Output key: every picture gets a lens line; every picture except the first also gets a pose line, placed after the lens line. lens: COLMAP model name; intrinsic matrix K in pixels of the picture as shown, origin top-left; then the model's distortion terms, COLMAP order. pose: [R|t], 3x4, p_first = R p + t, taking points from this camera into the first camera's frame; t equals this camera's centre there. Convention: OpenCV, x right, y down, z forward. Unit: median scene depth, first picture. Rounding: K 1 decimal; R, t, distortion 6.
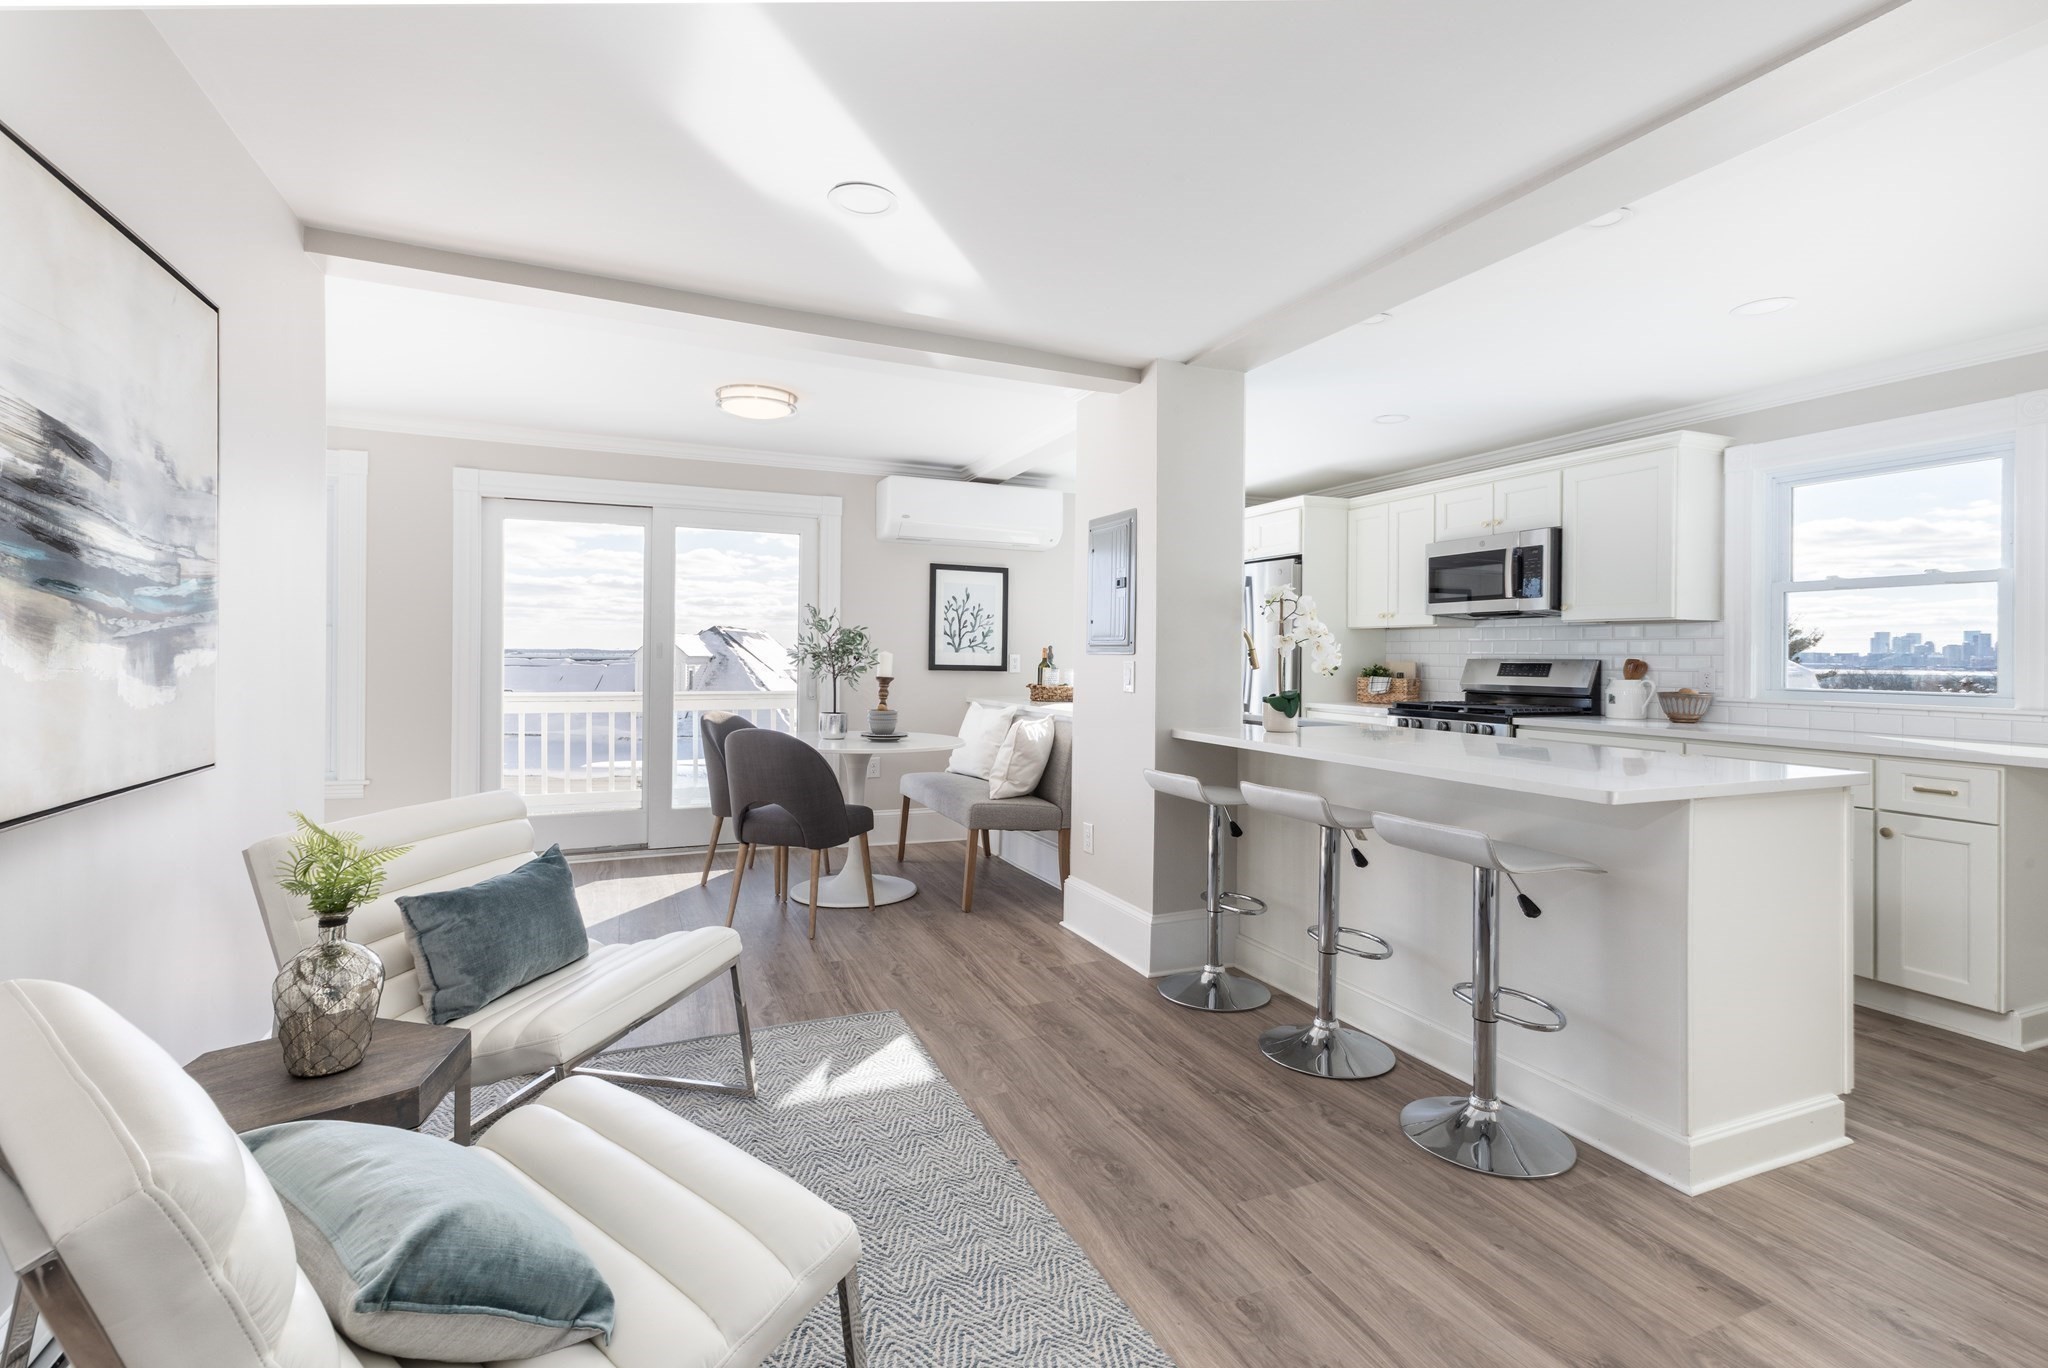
lens RADIAL K [[963.7, 0, 1041.0], [0, 963.7, 661.3], [0, 0, 1]] dist [-0.002444, -0.000971]
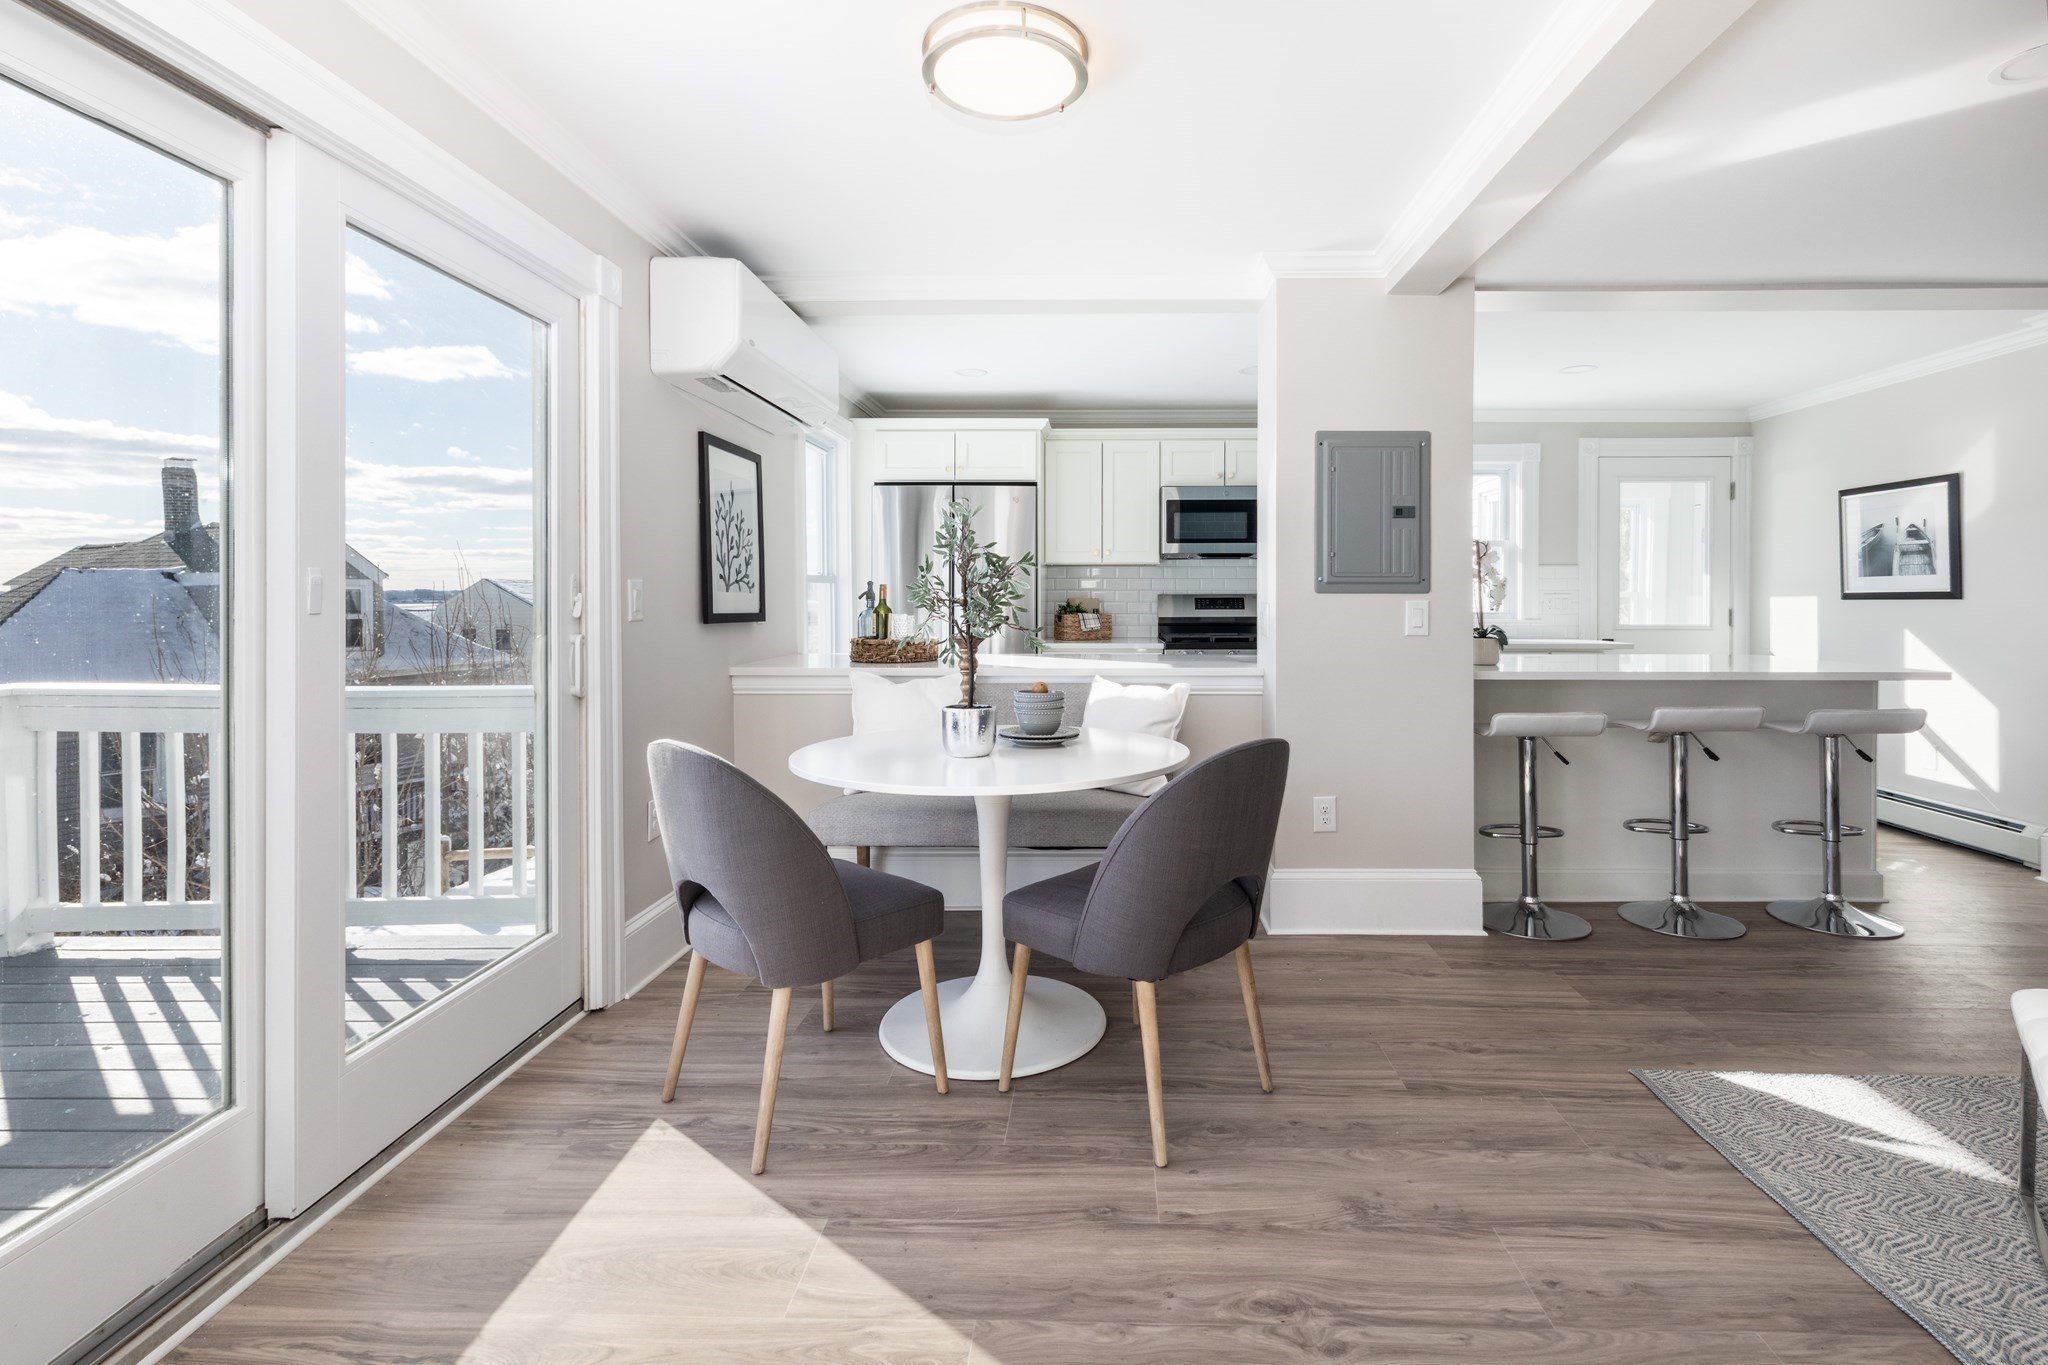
lens RADIAL K [[963.7, 0, 1077.3], [0, 963.7, 602.2], [0, 0, 1]] dist [-0.002444, -0.000971]
pose [[0.426526, -0.014190, 0.904364, -0.641216], [0.019152, 0.999794, 0.006655, -0.003411], [-0.904272, 0.014482, 0.426710, 0.692710]]
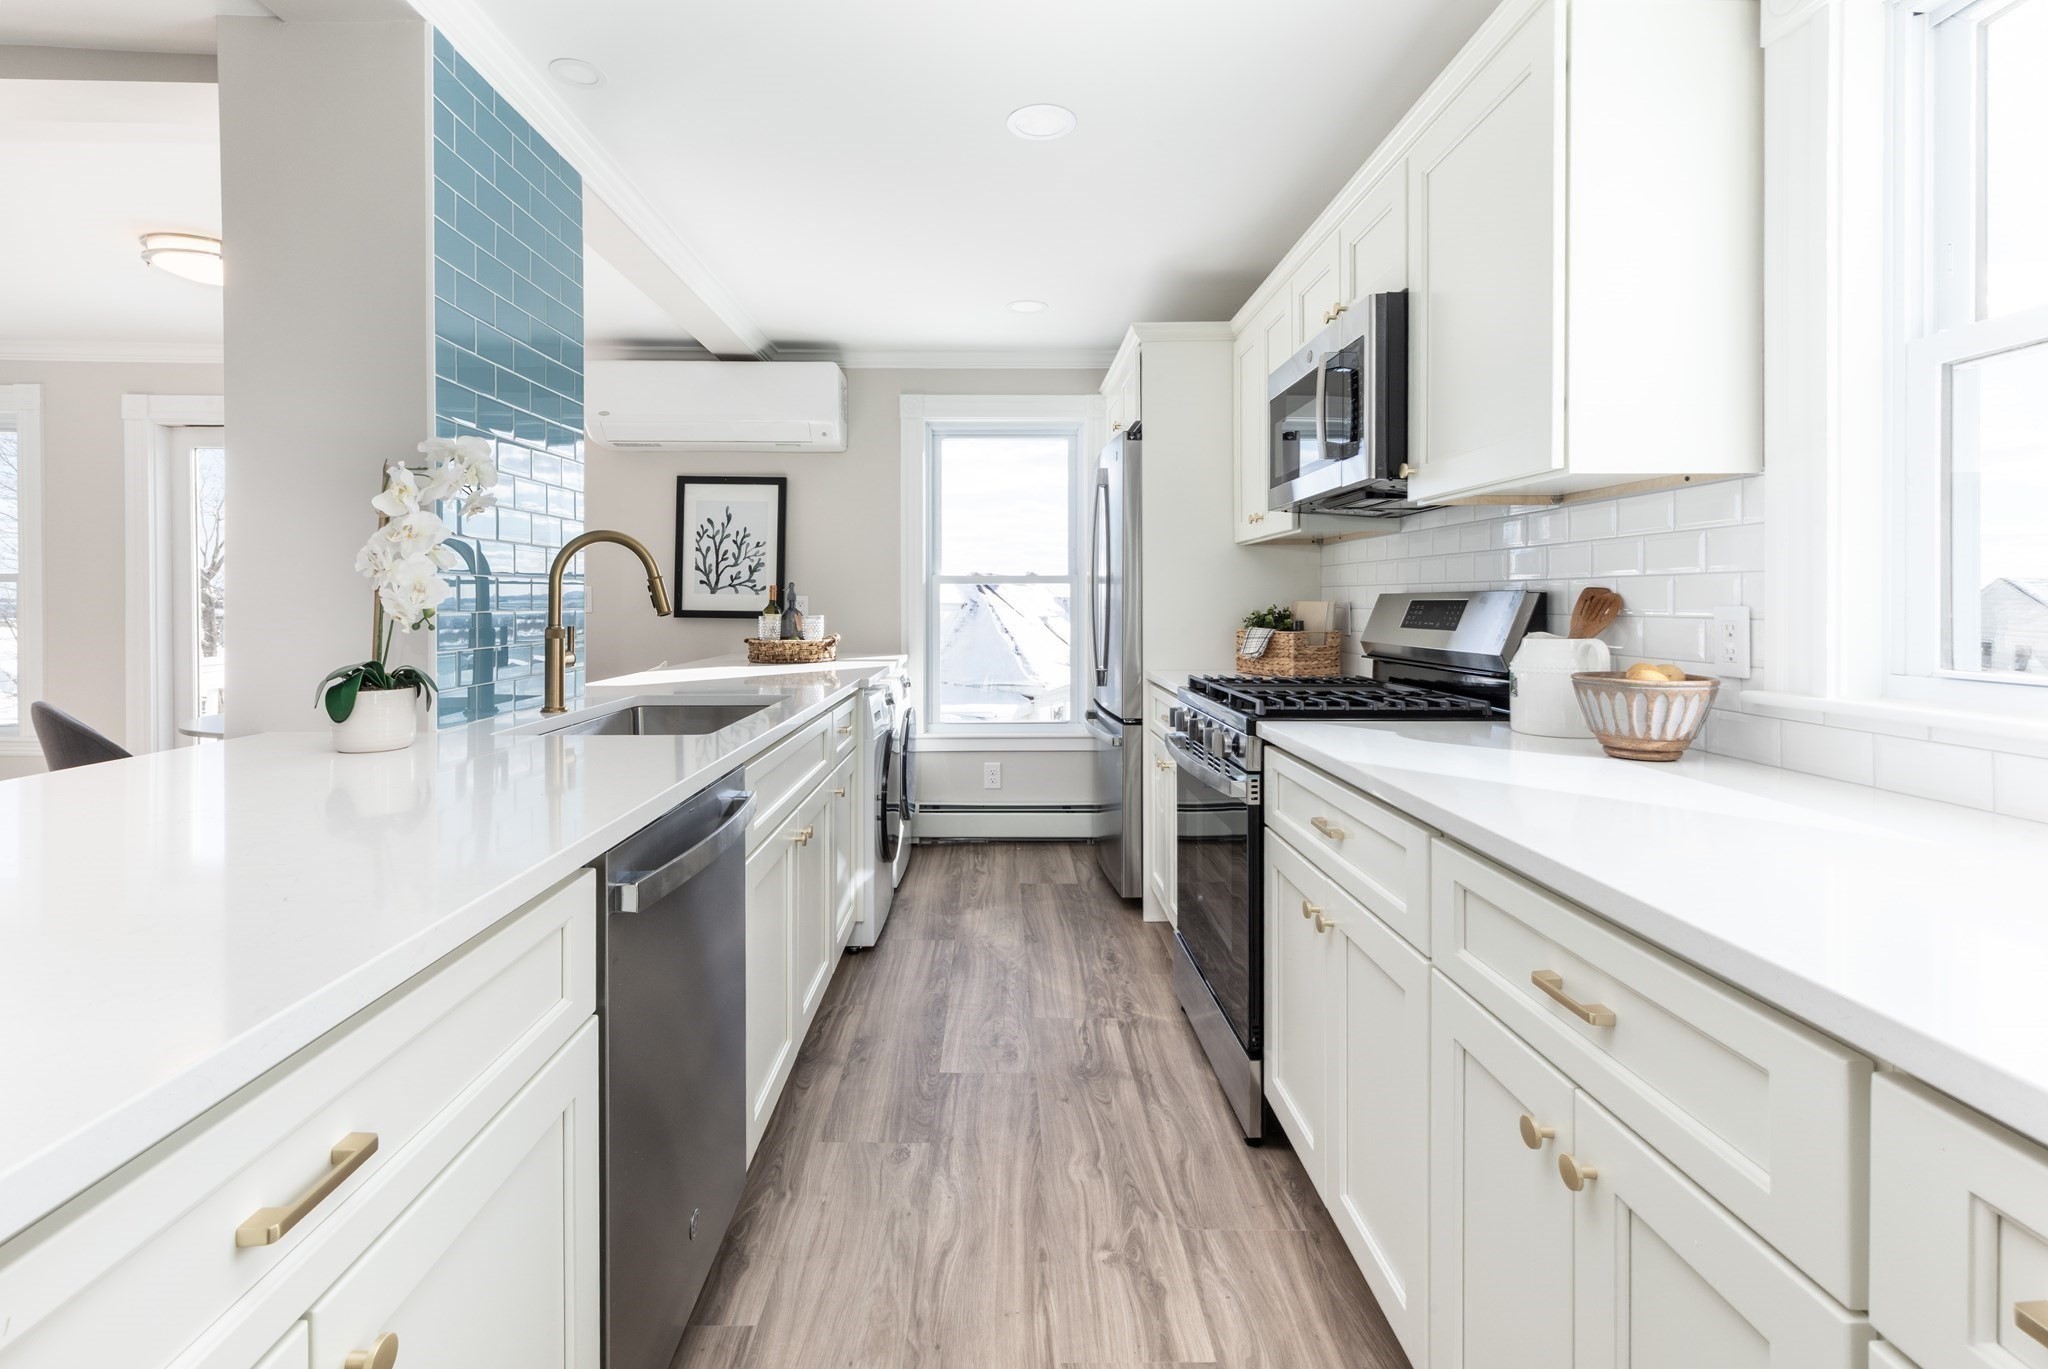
lens RADIAL K [[963.7, 0, 1007.2], [0, 963.7, 612.7], [0, 0, 1]] dist [-0.002444, -0.000971]
pose [[0.921769, -0.002620, -0.387731, 0.507181], [0.004864, 0.999977, 0.004806, 0.003712], [0.387710, -0.006316, 0.921760, 0.491842]]
